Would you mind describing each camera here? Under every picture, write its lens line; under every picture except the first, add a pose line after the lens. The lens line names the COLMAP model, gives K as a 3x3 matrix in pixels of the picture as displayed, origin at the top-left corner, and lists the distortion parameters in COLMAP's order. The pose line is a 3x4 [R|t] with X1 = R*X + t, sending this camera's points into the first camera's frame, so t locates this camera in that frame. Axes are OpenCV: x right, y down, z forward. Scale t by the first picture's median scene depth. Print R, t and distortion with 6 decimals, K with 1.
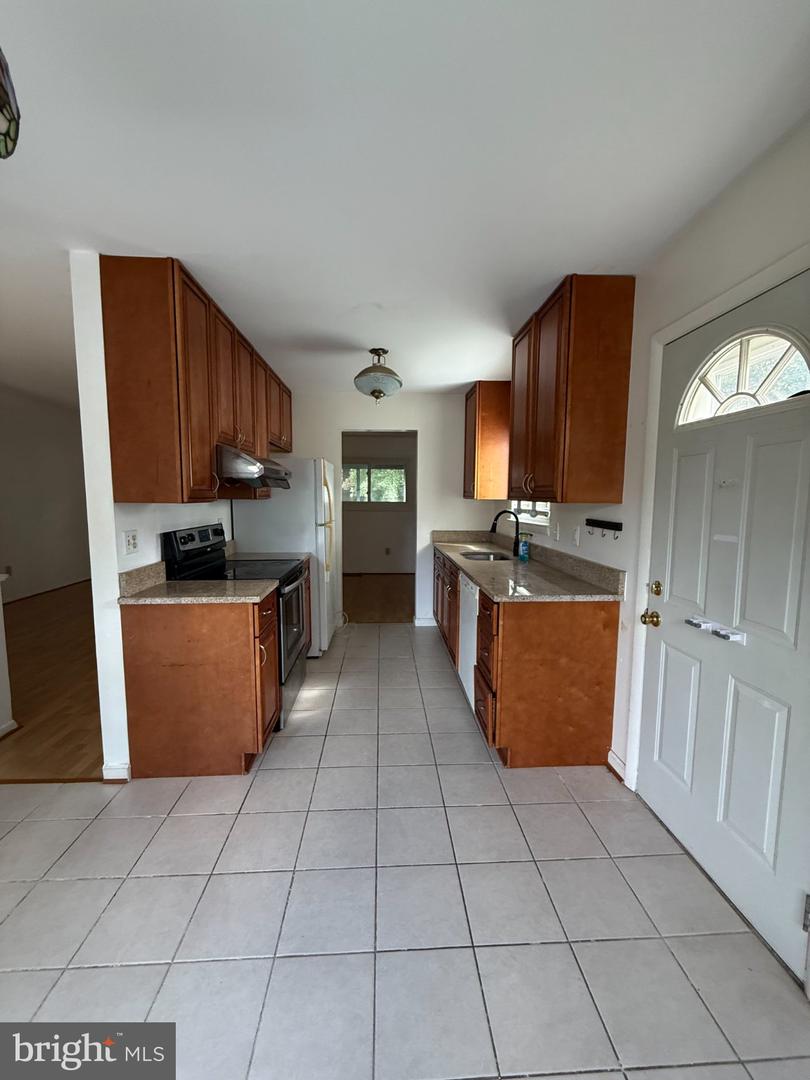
lens RADIAL K [[433.5, 0, 405.0], [0, 433.5, 540.0], [0, 0, 1]] dist [-0.002605, -0.000075]
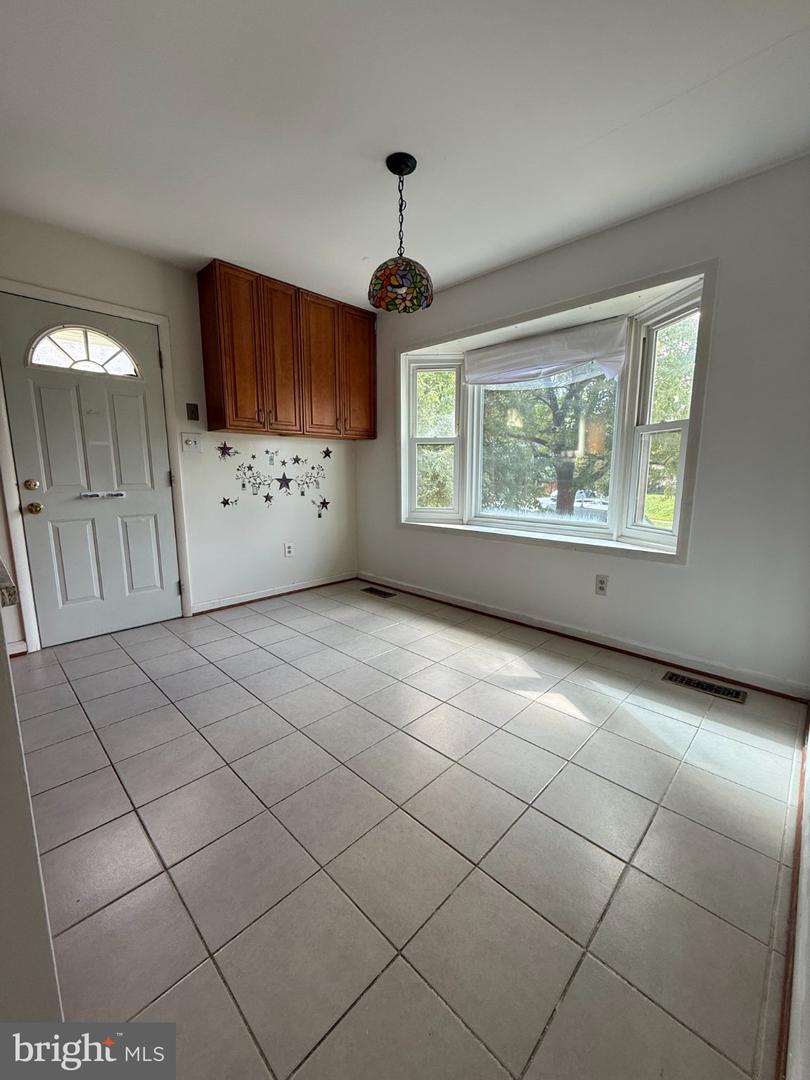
lens RADIAL K [[433.5, 0, 405.0], [0, 433.5, 540.0], [0, 0, 1]] dist [-0.002605, -0.000075]
pose [[-0.674012, -0.123381, 0.728344, -1.513667], [0.069383, 0.971022, 0.228698, 0.065920], [-0.735455, 0.204679, -0.645920, 1.341704]]
